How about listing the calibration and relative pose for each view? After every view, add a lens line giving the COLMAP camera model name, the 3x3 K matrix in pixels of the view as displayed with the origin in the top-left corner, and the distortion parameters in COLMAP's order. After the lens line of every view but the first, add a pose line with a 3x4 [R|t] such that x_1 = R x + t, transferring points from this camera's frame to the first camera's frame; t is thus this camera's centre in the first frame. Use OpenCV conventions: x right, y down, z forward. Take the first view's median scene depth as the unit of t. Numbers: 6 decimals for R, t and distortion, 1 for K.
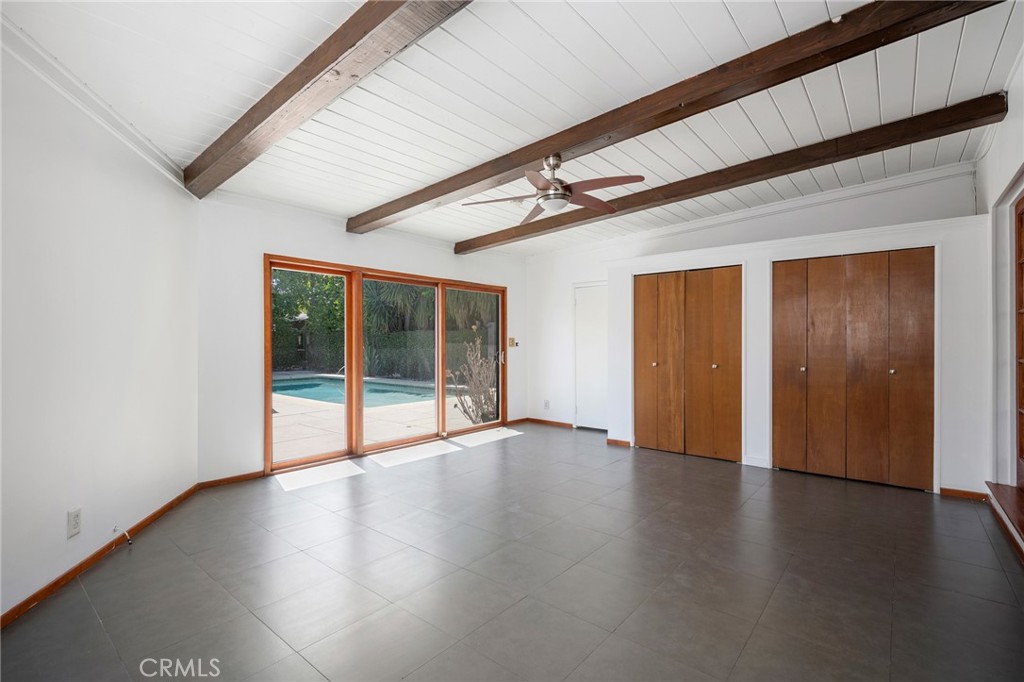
lens RADIAL K [[465.6, 0, 513.3], [0, 465.6, 343.2], [0, 0, 1]] dist [-0.000713, -0.001250]
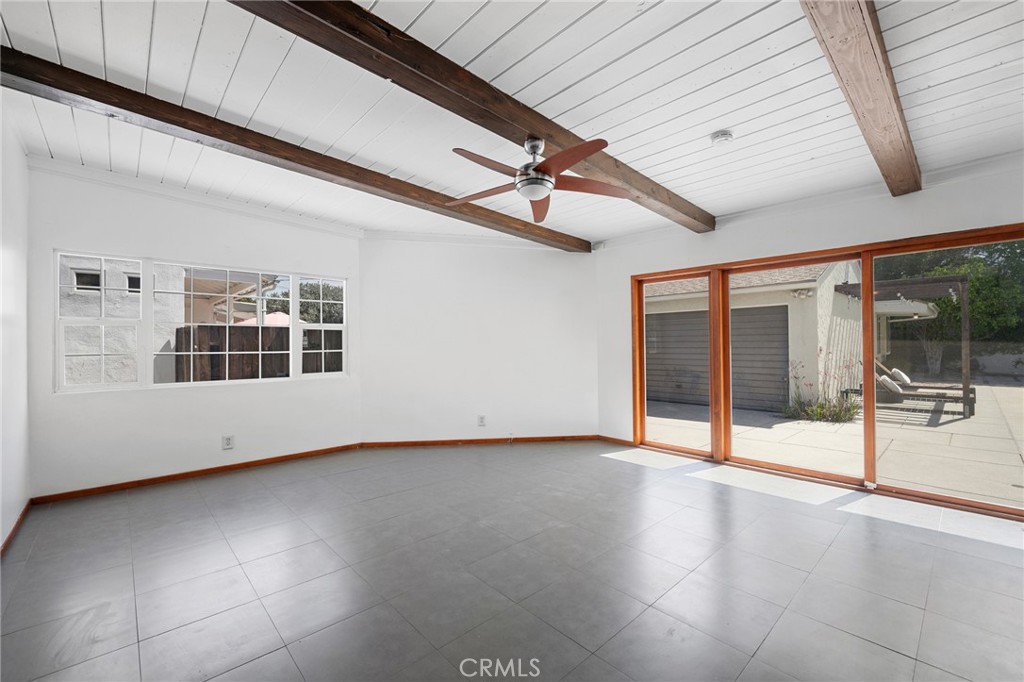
lens RADIAL K [[427.6, 0, 517.9], [0, 427.6, 343.0], [0, 0, 1]] dist [0.000523, -0.000432]
pose [[-0.118566, 0.002123, -0.992944, 0.626944], [0.006897, 0.999975, 0.001315, -0.006743], [0.992922, -0.006692, -0.118578, 0.745221]]
